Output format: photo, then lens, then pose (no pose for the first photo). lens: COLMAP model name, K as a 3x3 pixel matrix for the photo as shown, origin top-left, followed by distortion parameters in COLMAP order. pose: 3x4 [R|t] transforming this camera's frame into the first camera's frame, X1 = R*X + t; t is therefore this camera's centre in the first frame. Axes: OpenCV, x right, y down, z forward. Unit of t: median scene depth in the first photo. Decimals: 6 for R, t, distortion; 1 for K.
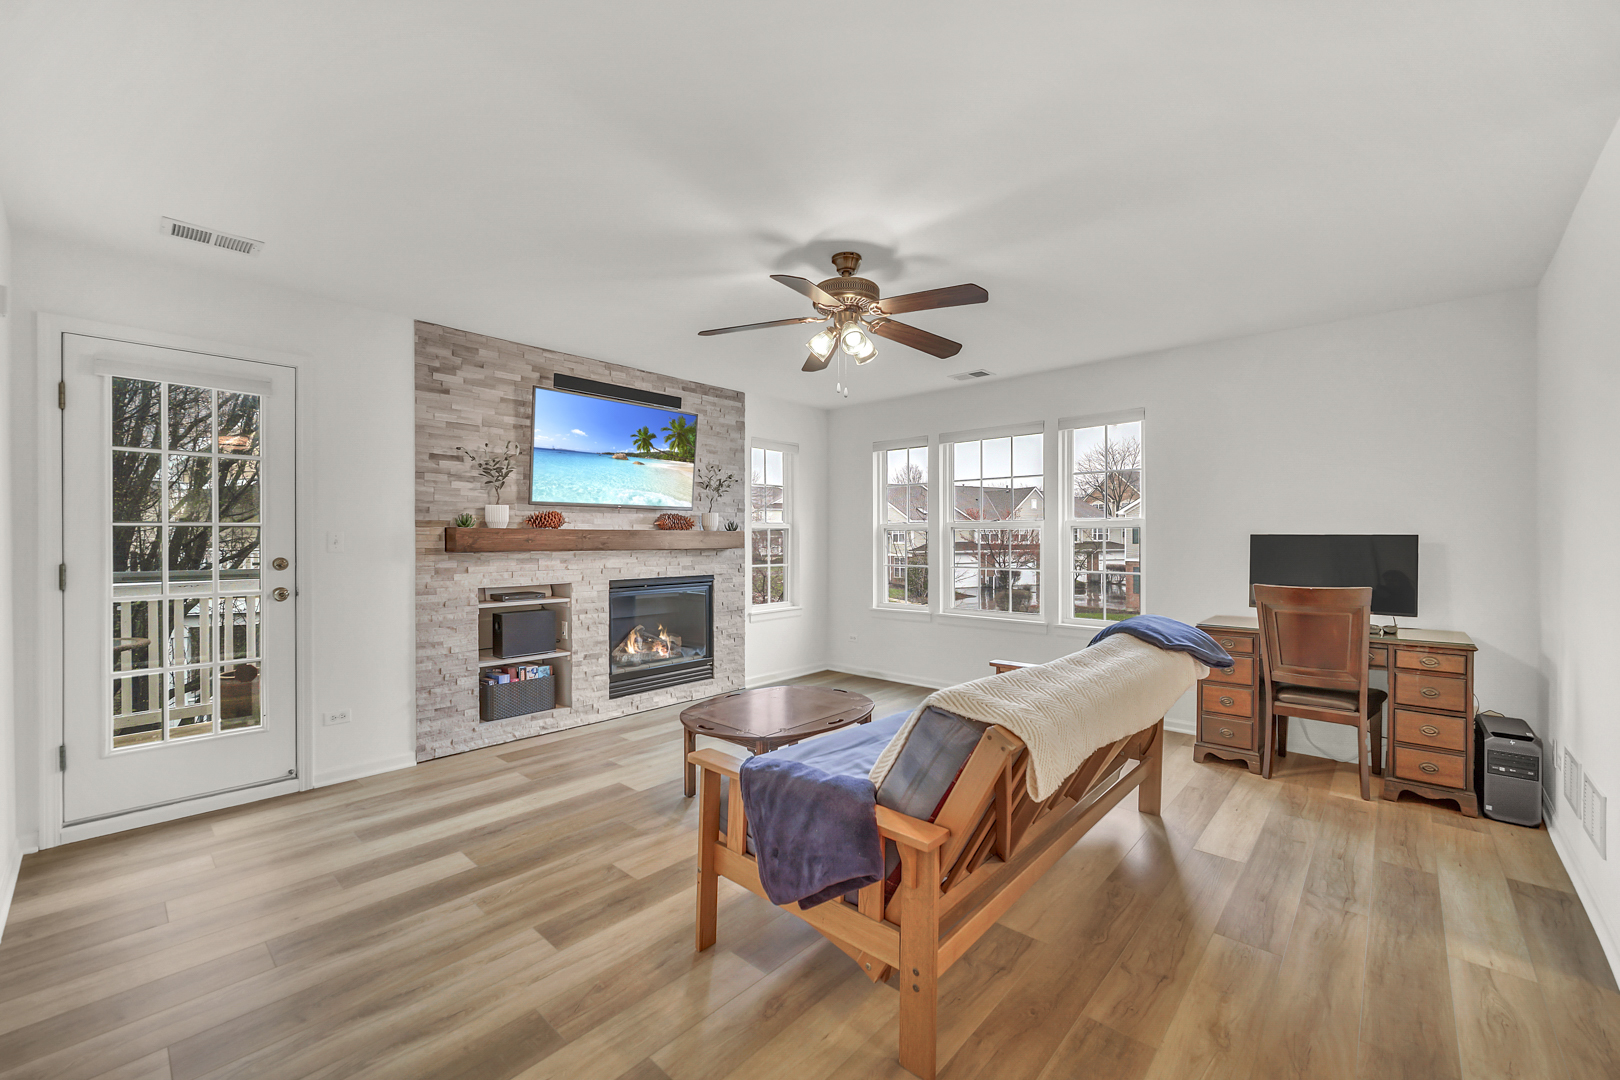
lens RADIAL K [[643.0, 0, 819.1], [0, 643.0, 544.2], [0, 0, 1]] dist [-0.006167, -0.000569]
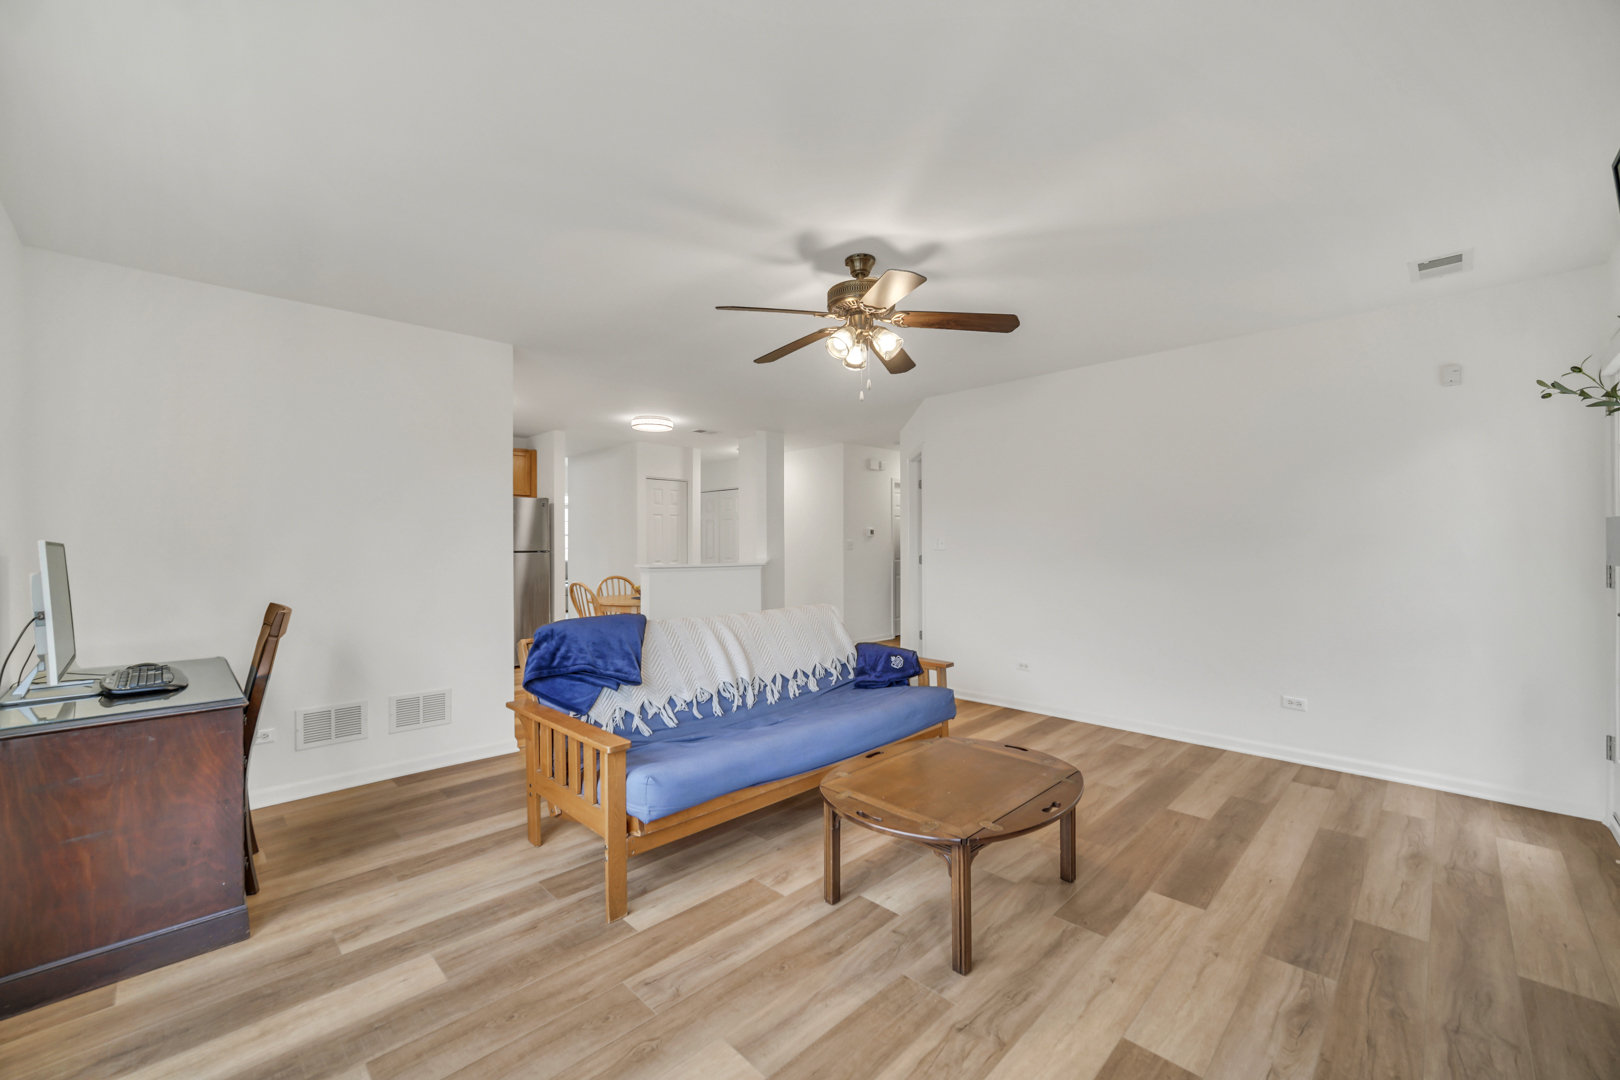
lens RADIAL K [[643.0, 0, 814.6], [0, 643.0, 537.1], [0, 0, 1]] dist [-0.006167, -0.000569]
pose [[-0.999084, 0.008994, 0.041838, 0.052740], [0.009181, 0.999949, 0.004279, -0.018342], [-0.041798, 0.004659, -0.999115, 1.418862]]
